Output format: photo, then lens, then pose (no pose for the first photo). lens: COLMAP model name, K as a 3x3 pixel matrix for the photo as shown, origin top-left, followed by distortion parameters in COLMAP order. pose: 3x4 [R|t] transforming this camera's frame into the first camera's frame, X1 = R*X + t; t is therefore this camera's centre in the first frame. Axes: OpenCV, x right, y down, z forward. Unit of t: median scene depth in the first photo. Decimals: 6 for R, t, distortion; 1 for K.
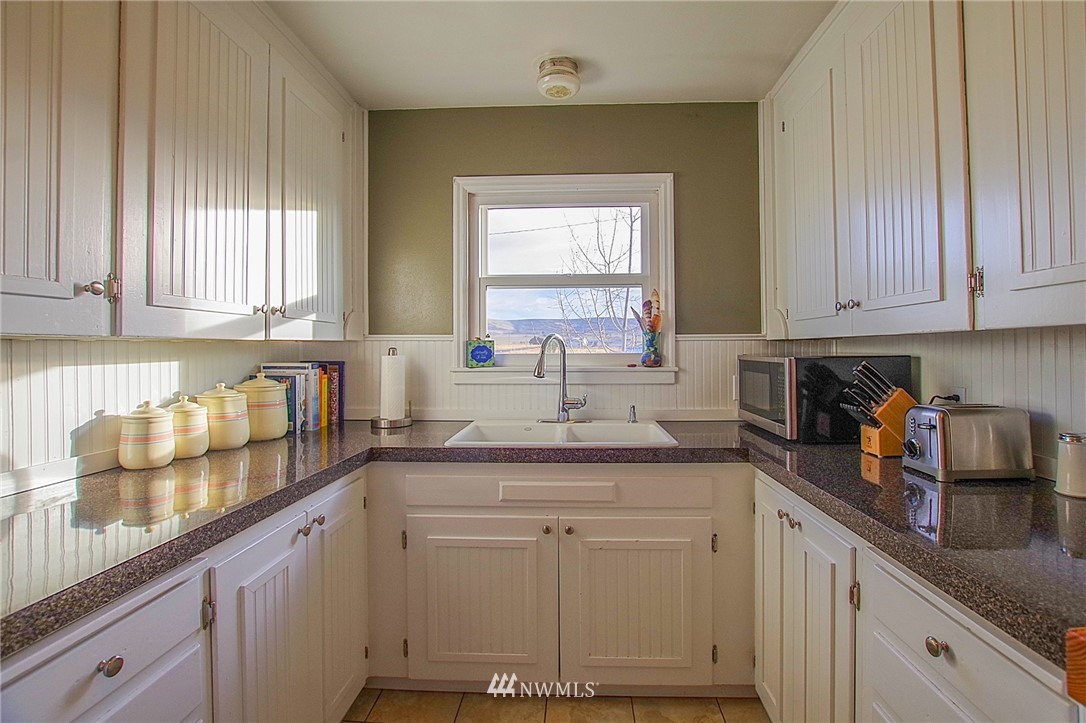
lens RADIAL K [[479.1, 0, 559.0], [0, 479.1, 346.2], [0, 0, 1]] dist [-0.030589, 0.003181]
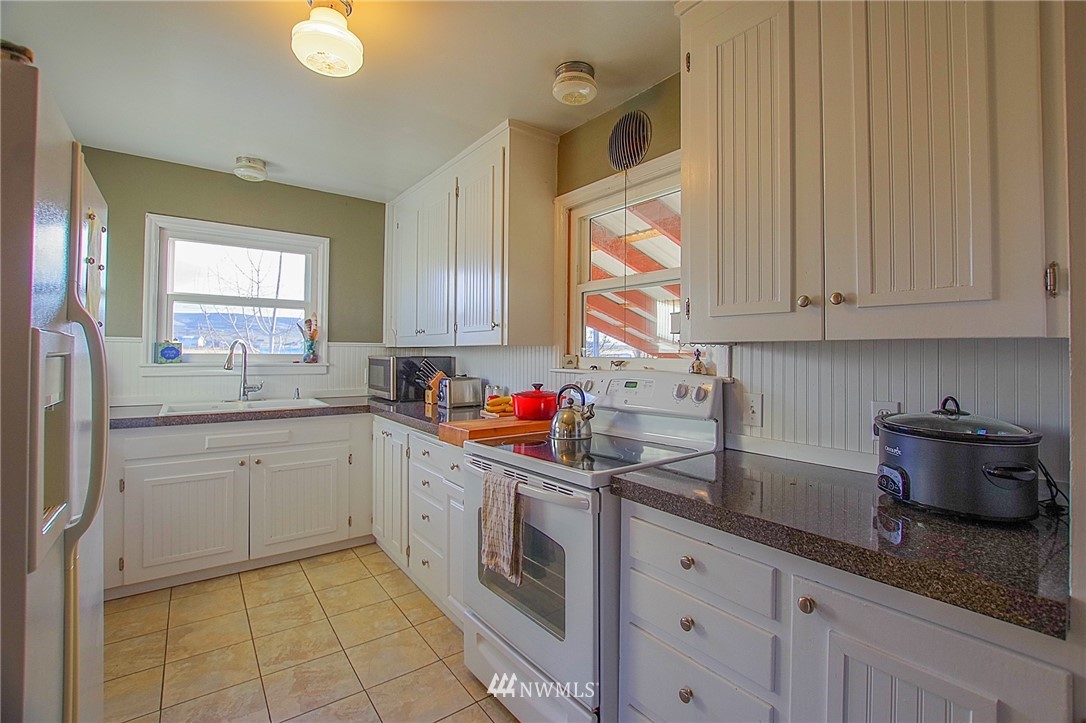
lens RADIAL K [[479.1, 0, 565.4], [0, 479.1, 345.4], [0, 0, 1]] dist [-0.030589, 0.003181]
pose [[0.752022, 0.023010, 0.658737, -0.209725], [-0.016926, 0.999735, -0.015599, -0.003485], [-0.658921, 0.000581, 0.752212, -0.728618]]
